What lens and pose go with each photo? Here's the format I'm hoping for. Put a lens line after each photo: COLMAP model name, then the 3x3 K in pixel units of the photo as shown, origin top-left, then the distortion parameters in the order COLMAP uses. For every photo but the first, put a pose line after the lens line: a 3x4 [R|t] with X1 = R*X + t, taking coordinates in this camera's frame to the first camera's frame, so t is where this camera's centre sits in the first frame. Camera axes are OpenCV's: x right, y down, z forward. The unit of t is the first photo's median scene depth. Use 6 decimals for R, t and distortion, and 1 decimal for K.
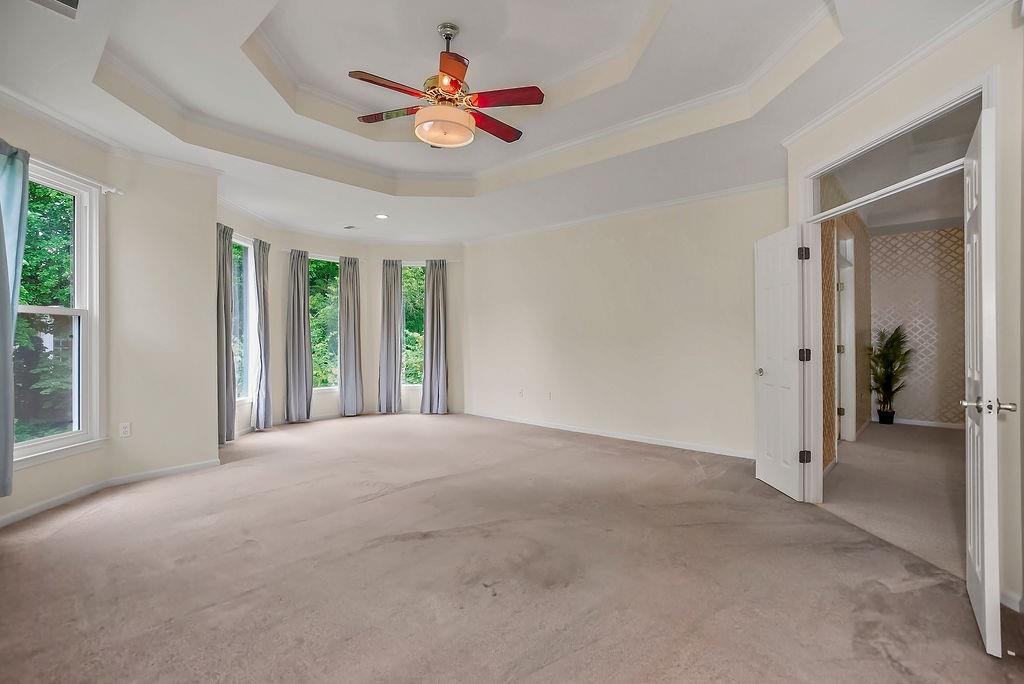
lens RADIAL K [[476.9, 0, 511.9], [0, 476.9, 337.0], [0, 0, 1]] dist [-0.023667, 0.001311]
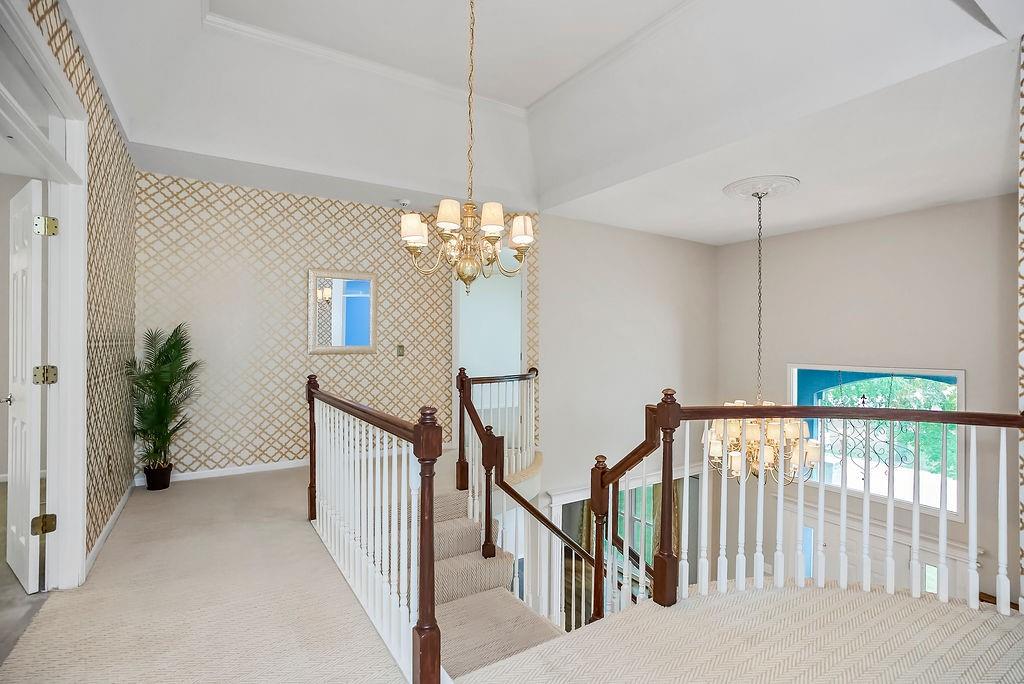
lens RADIAL K [[476.9, 0, 508.2], [0, 476.9, 337.9], [0, 0, 1]] dist [-0.023667, 0.001311]
pose [[0.270774, 0.011339, 0.962576, 0.359452], [-0.006163, 0.999931, -0.010046, -0.004236], [-0.962623, -0.003213, 0.270825, 0.433774]]
